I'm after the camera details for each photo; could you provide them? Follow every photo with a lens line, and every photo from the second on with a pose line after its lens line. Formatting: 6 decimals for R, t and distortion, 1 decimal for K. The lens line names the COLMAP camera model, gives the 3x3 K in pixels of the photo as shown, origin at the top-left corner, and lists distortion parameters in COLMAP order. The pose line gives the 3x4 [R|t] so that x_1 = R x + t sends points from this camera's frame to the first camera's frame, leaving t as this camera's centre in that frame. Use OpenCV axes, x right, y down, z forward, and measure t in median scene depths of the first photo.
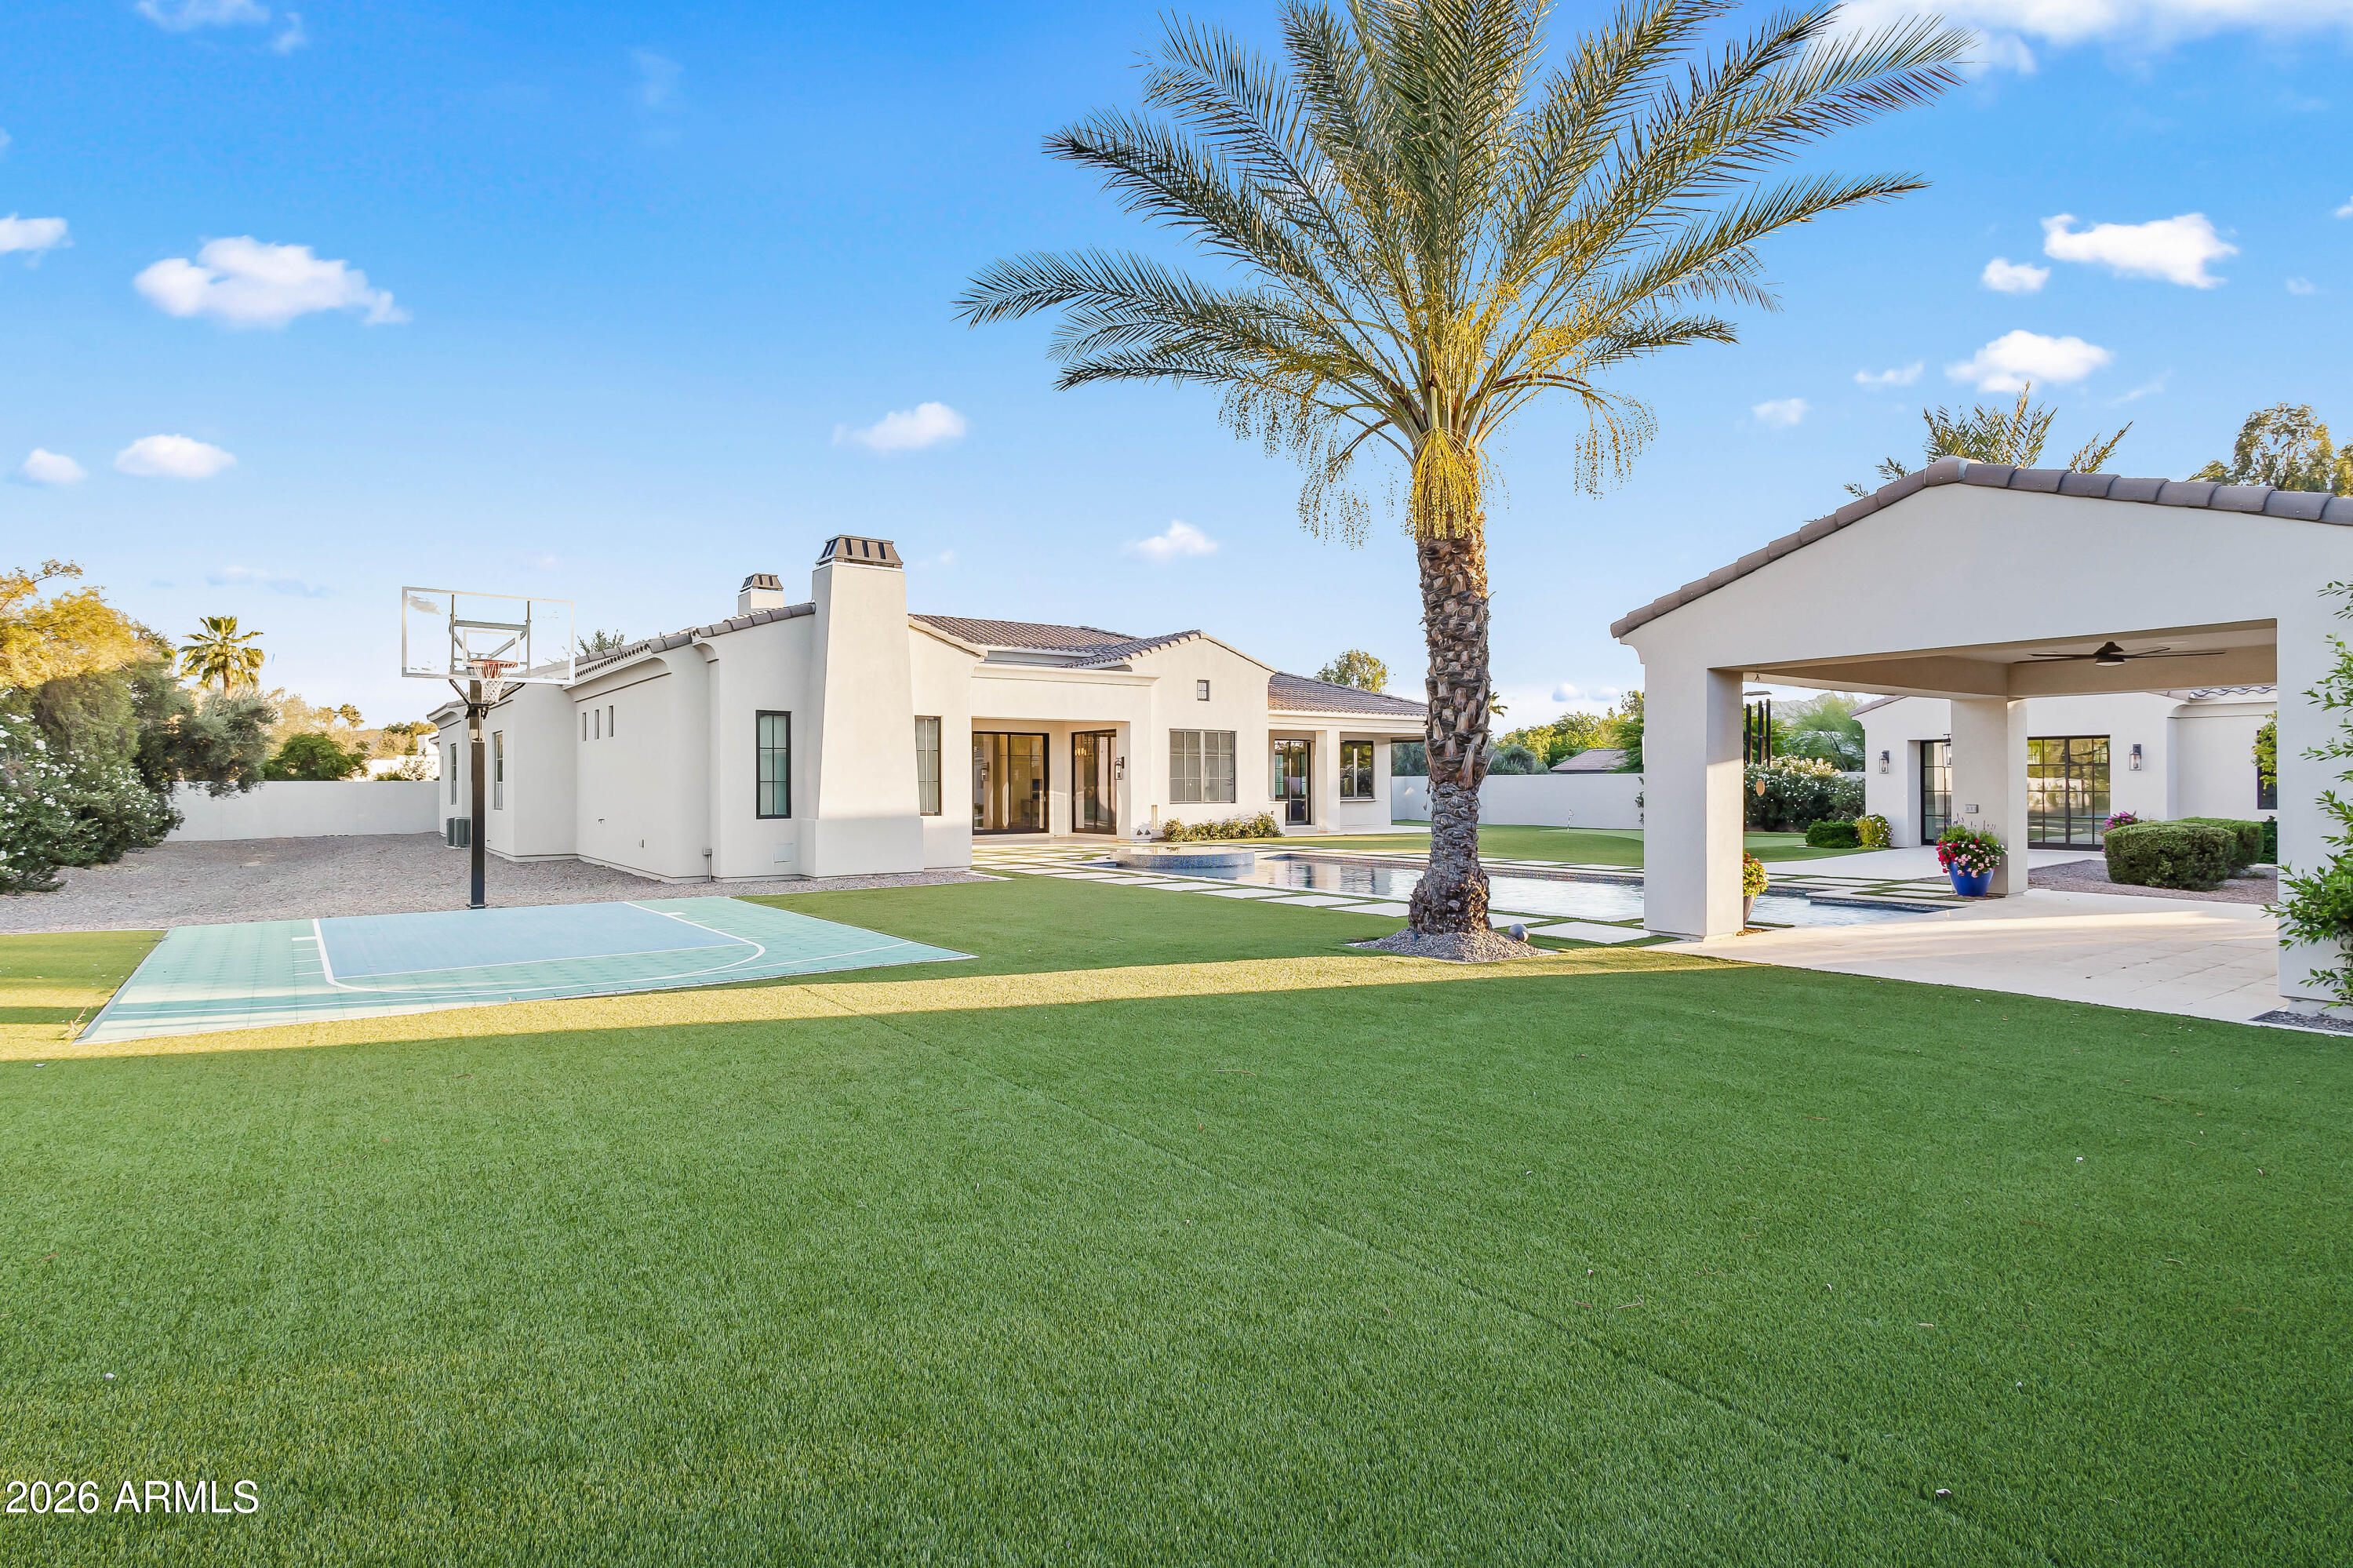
lens RADIAL K [[1084.2, 0, 1184.5], [0, 1084.2, 778.7], [0, 0, 1]] dist [0.022633, 0.000083]
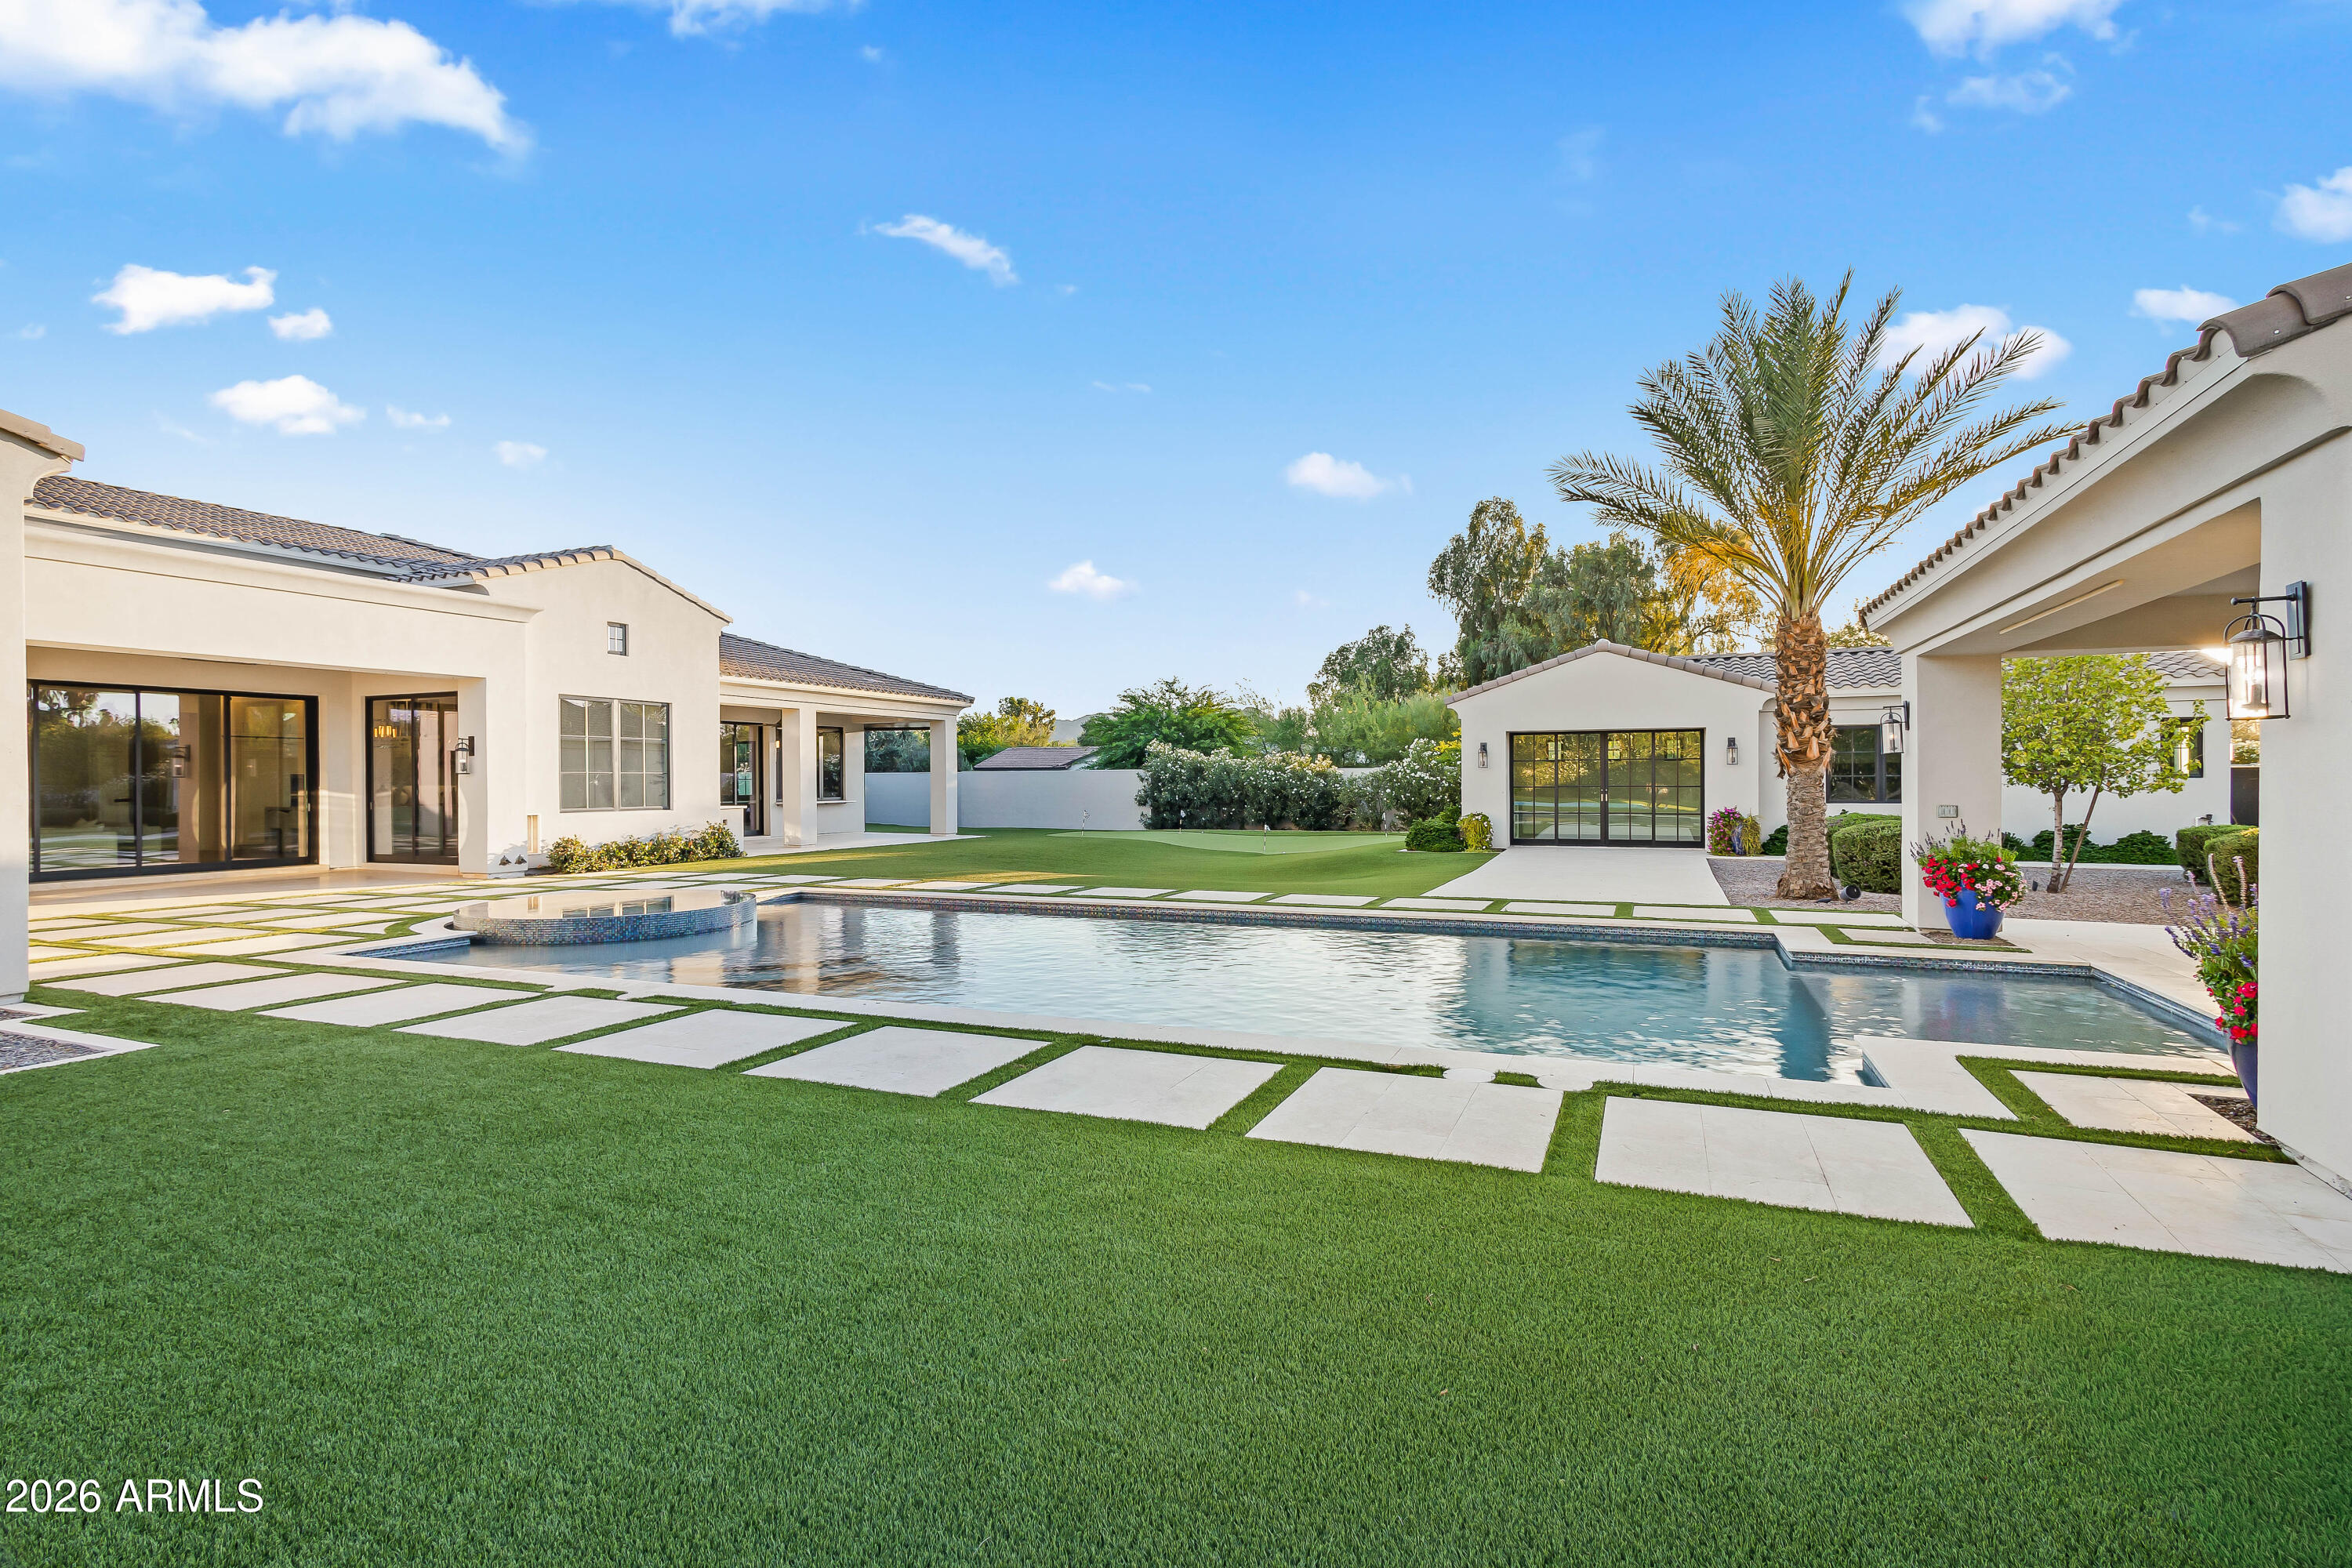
lens RADIAL K [[1083.7, 0, 1184.0], [0, 1083.7, 778.7], [0, 0, 1]] dist [0.022633, 0.000083]
pose [[0.861824, -0.000978, 0.507207, -0.020728], [0.000200, 0.999999, 0.001589, 0.002002], [-0.507208, -0.001268, 0.861823, 0.236072]]
